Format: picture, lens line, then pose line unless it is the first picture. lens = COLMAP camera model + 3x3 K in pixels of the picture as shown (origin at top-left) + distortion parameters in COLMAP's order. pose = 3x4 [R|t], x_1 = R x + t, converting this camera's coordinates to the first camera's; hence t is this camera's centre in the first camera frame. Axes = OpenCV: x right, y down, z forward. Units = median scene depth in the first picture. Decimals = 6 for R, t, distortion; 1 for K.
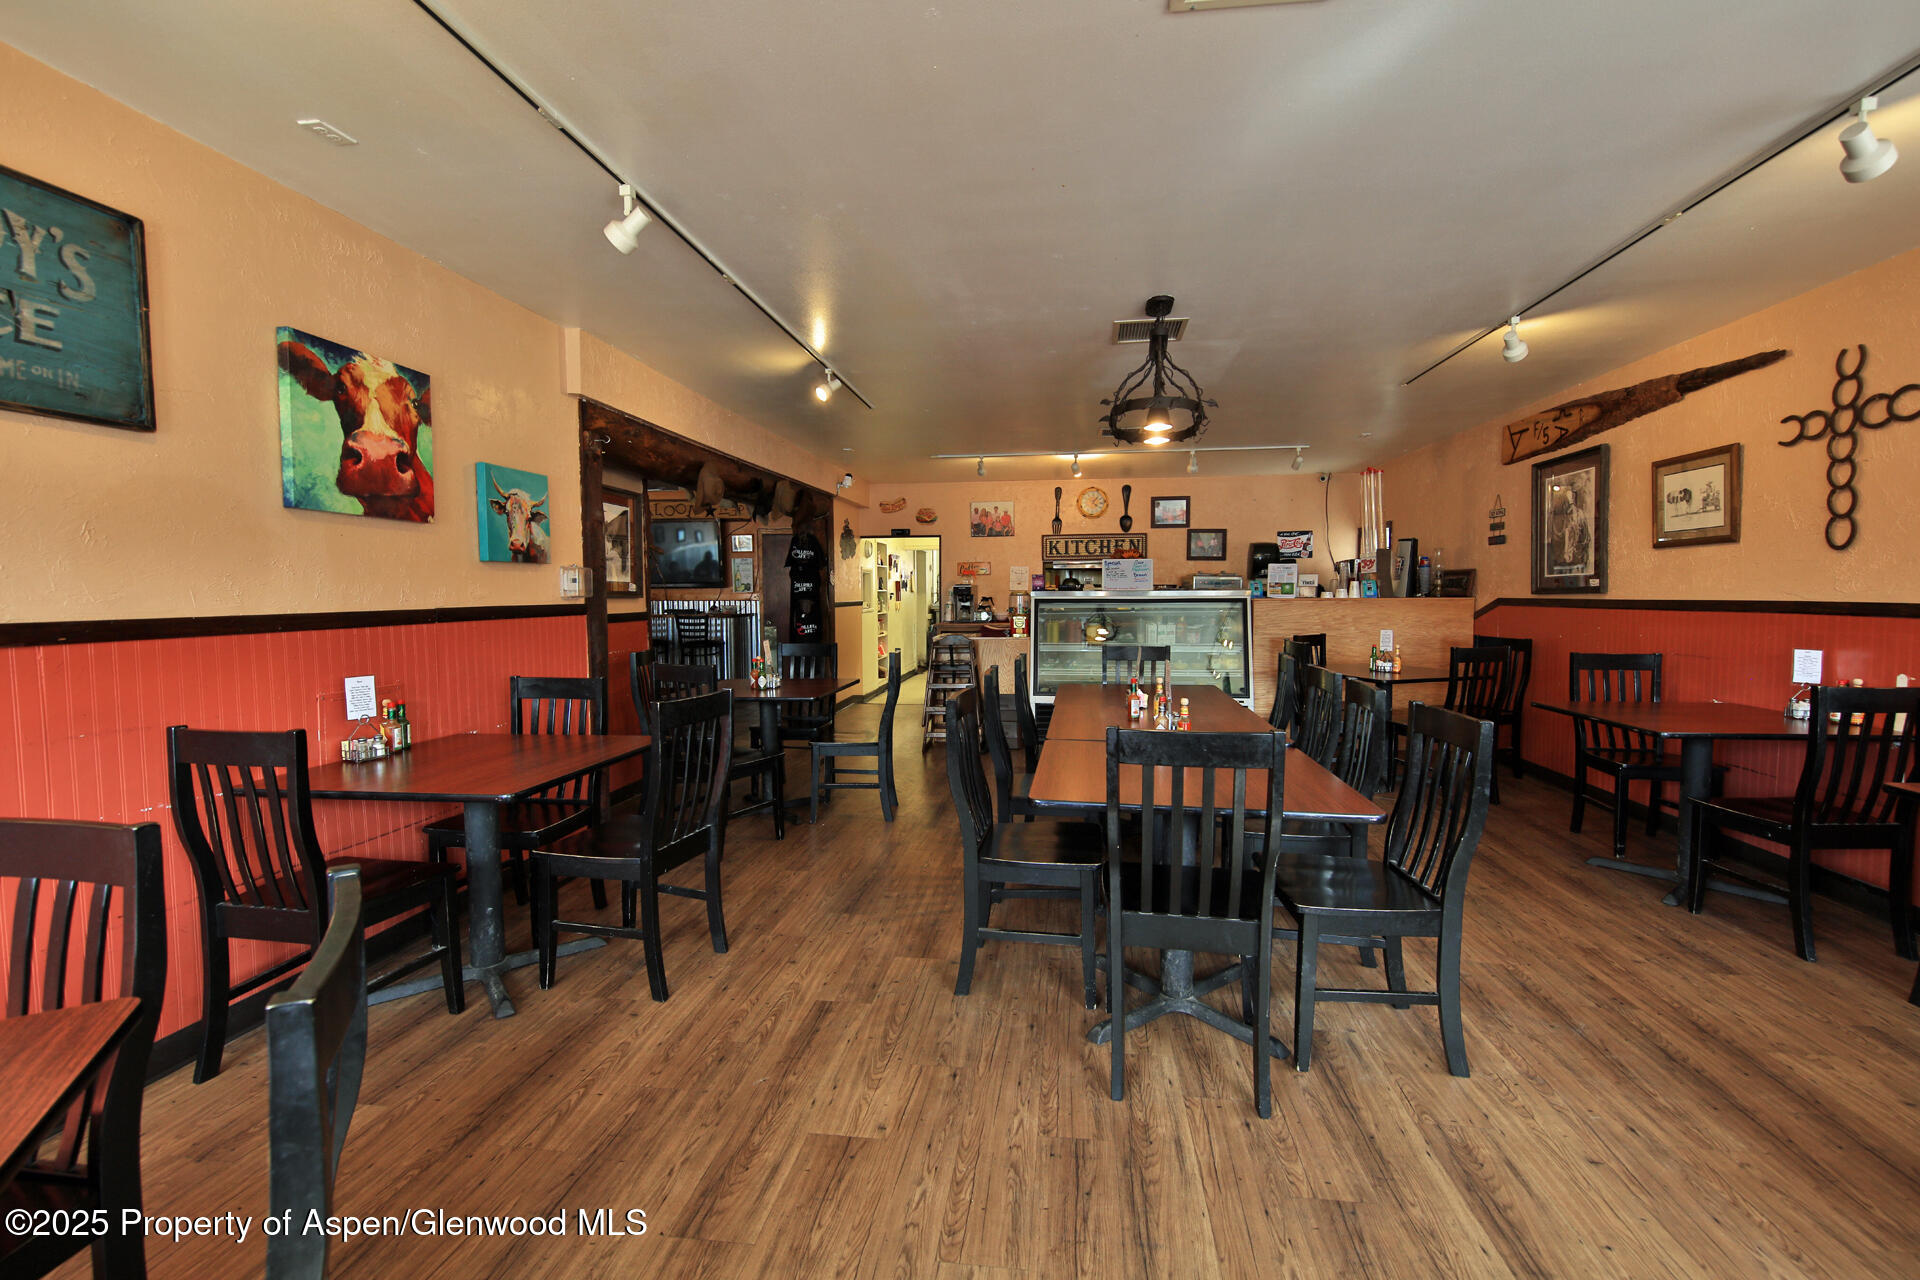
lens RADIAL K [[799.9, 0, 967.0], [0, 799.9, 630.5], [0, 0, 1]] dist [0.017962, -0.002340]
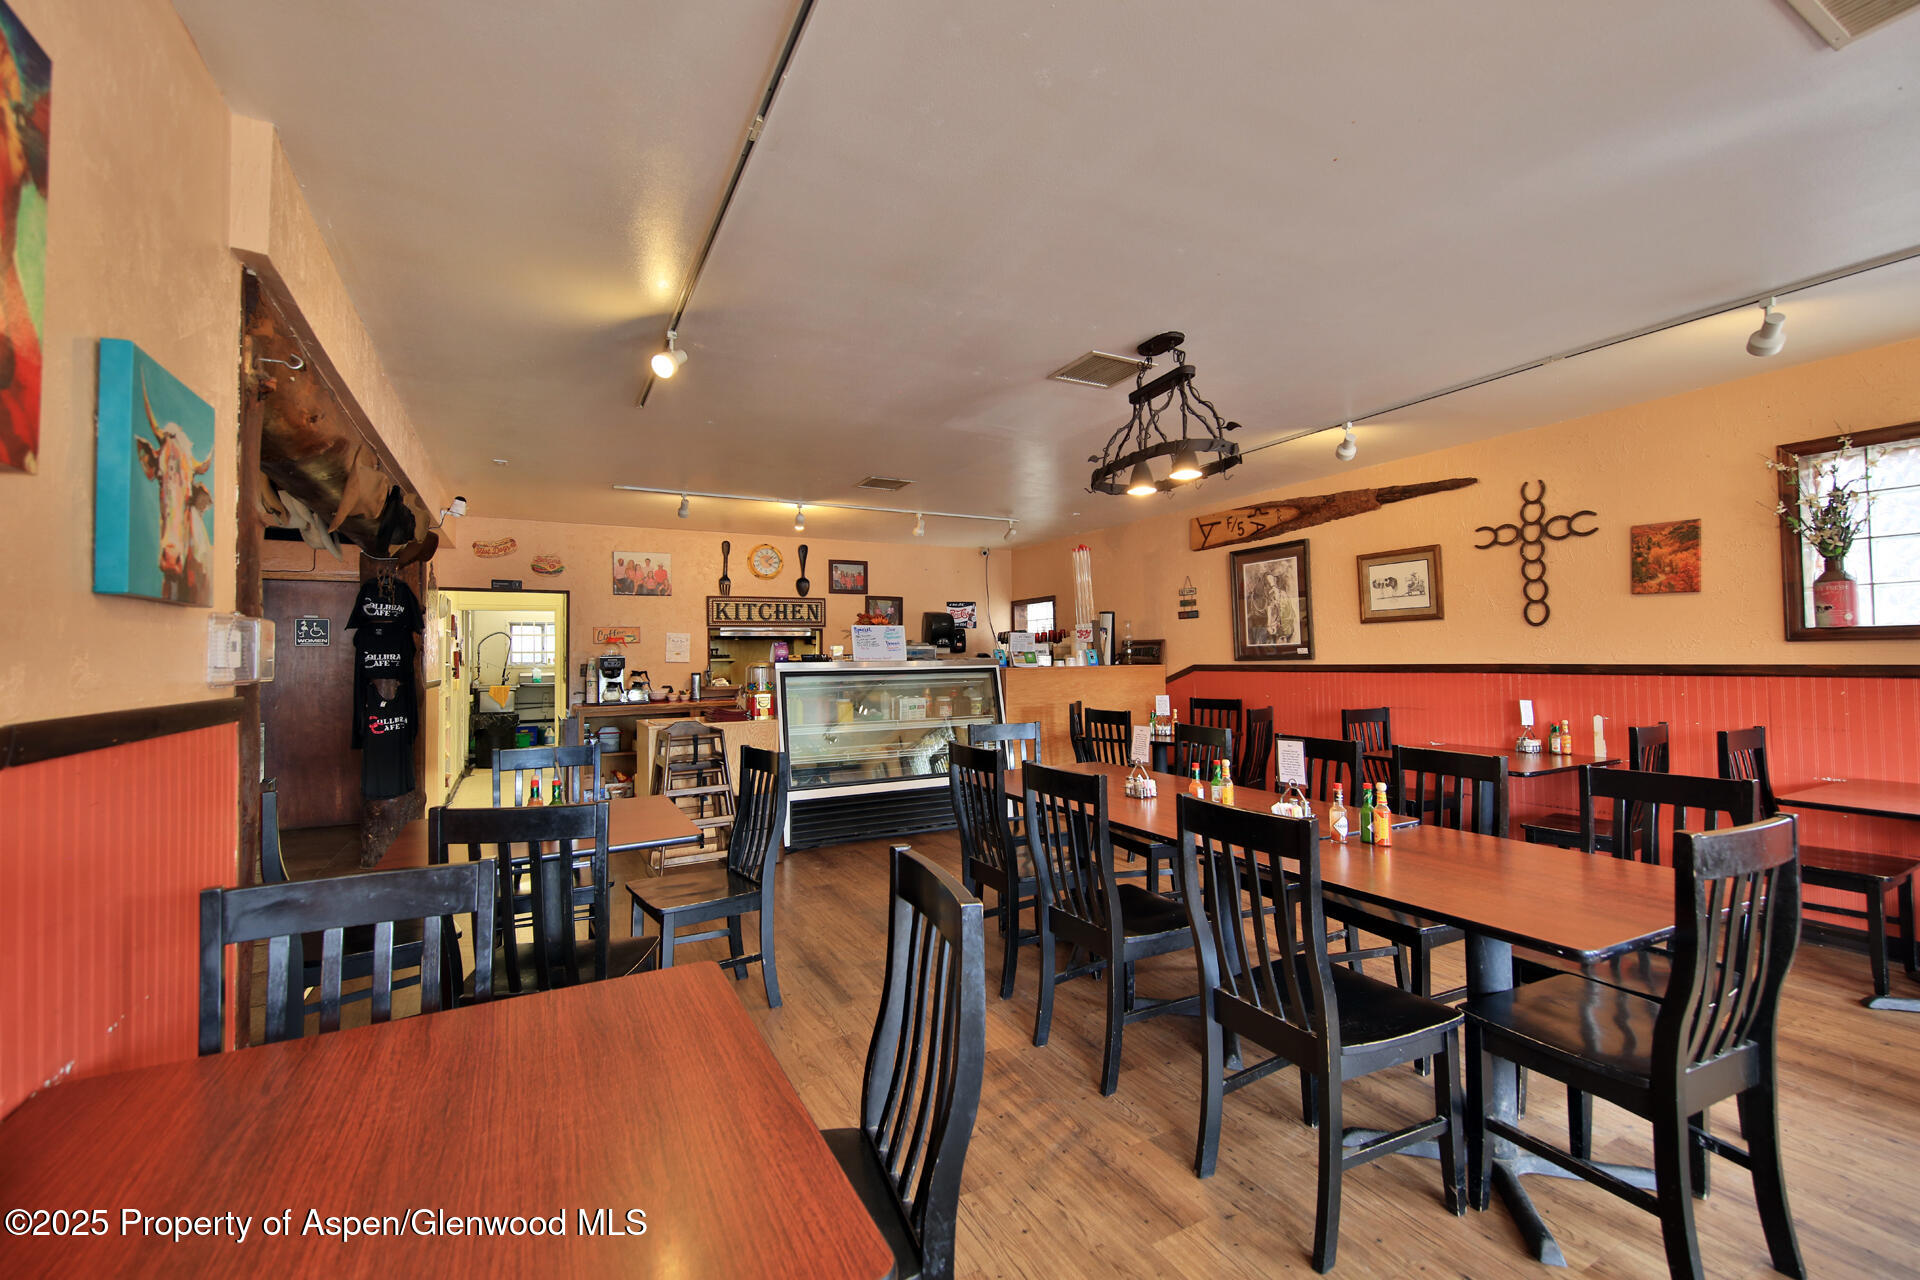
lens RADIAL K [[799.9, 0, 960.2], [0, 799.9, 636.4], [0, 0, 1]] dist [0.017962, -0.002340]
pose [[0.813365, 0.009327, 0.581678, -0.333093], [0.037954, 0.996890, -0.069057, -0.016538], [-0.580514, 0.078246, 0.810482, 0.308505]]
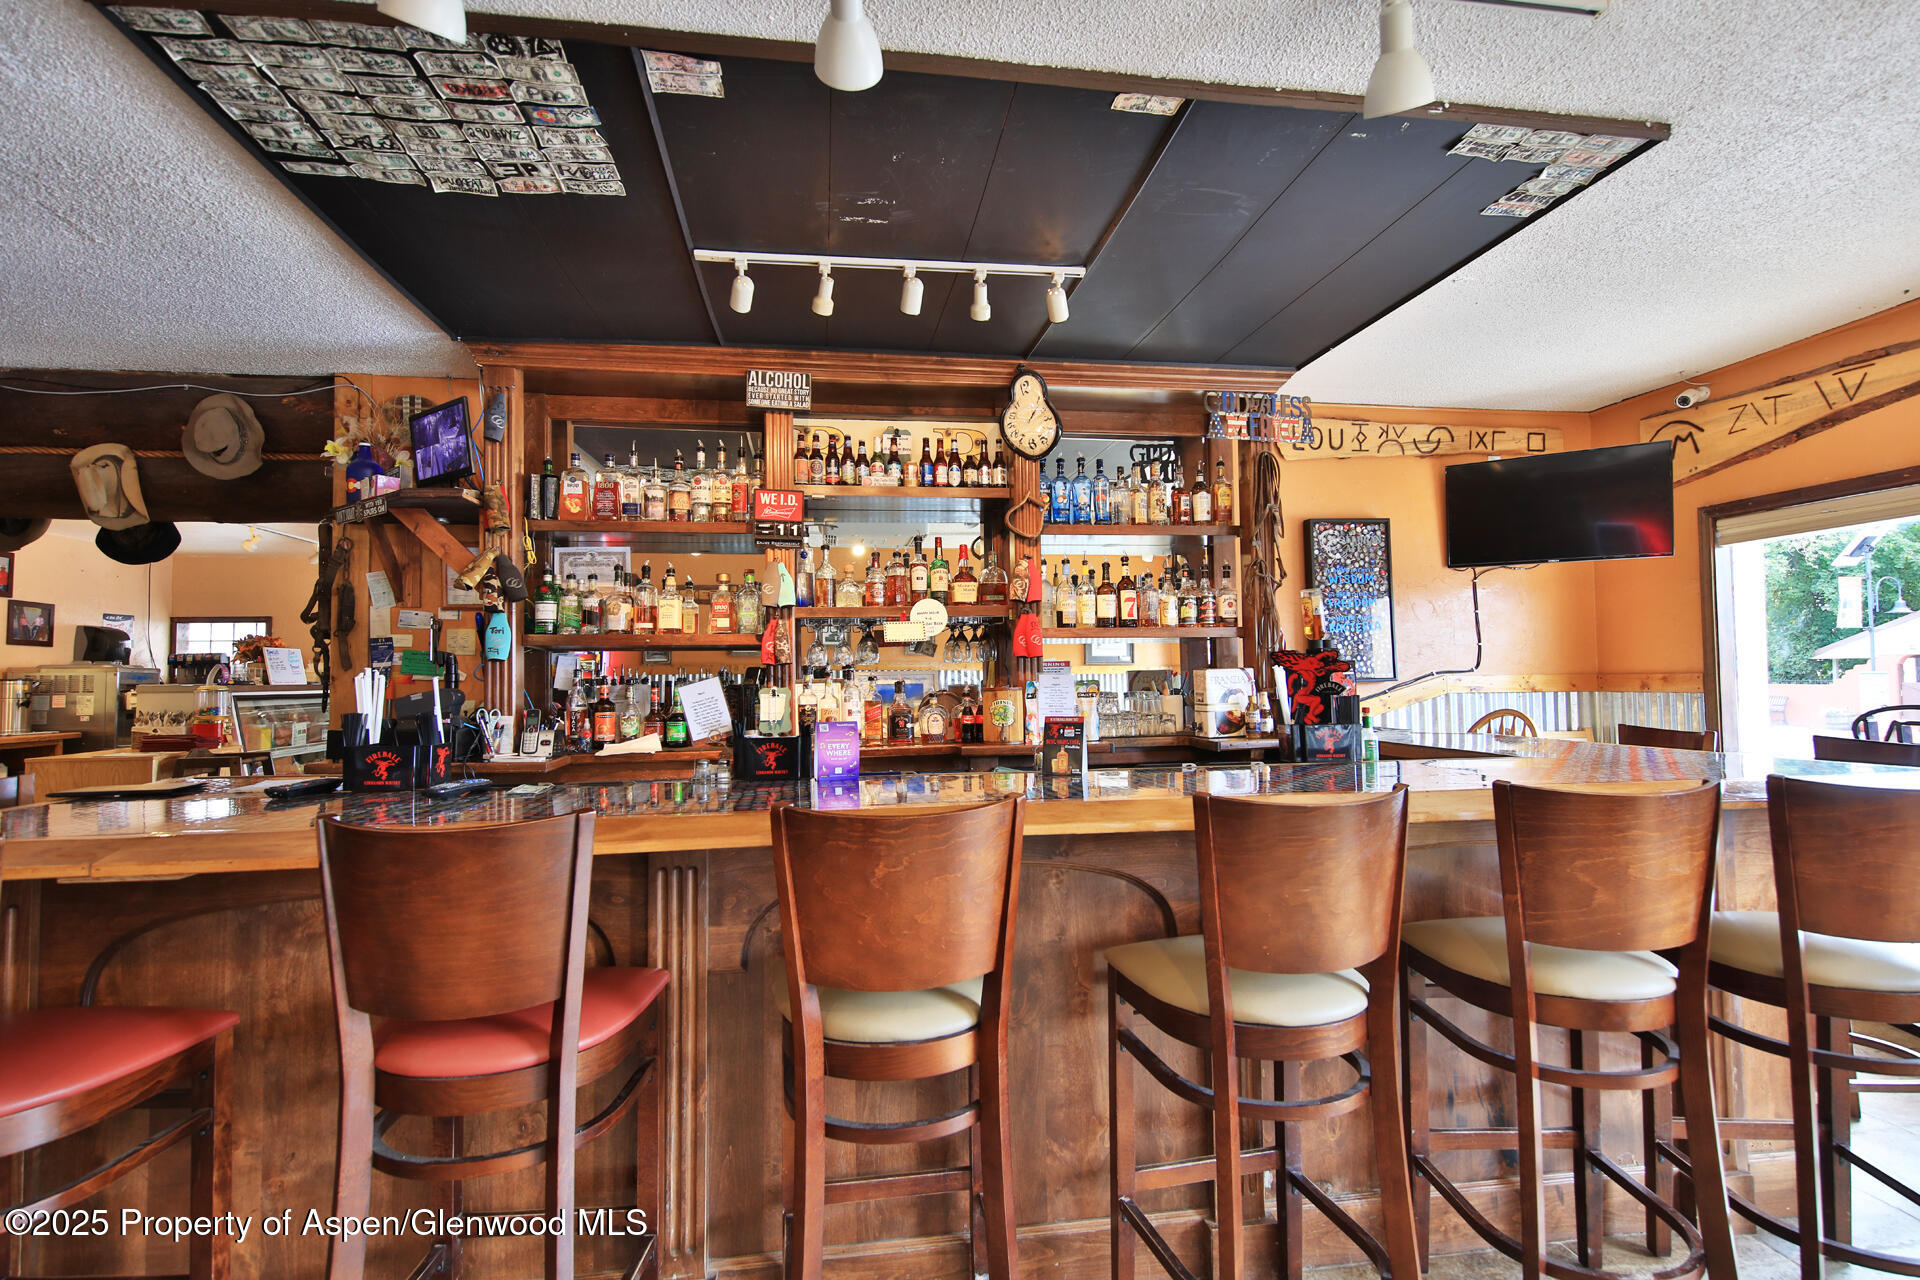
lens RADIAL K [[930.3, 0, 957.5], [0, 930.3, 648.1], [0, 0, 1]] dist [0.016357, -0.000835]
pose [[-0.272712, 0.036910, 0.961387, -1.317941], [0.060194, 0.997961, -0.021239, -0.032962], [-0.960211, 0.052078, -0.274378, 0.788193]]
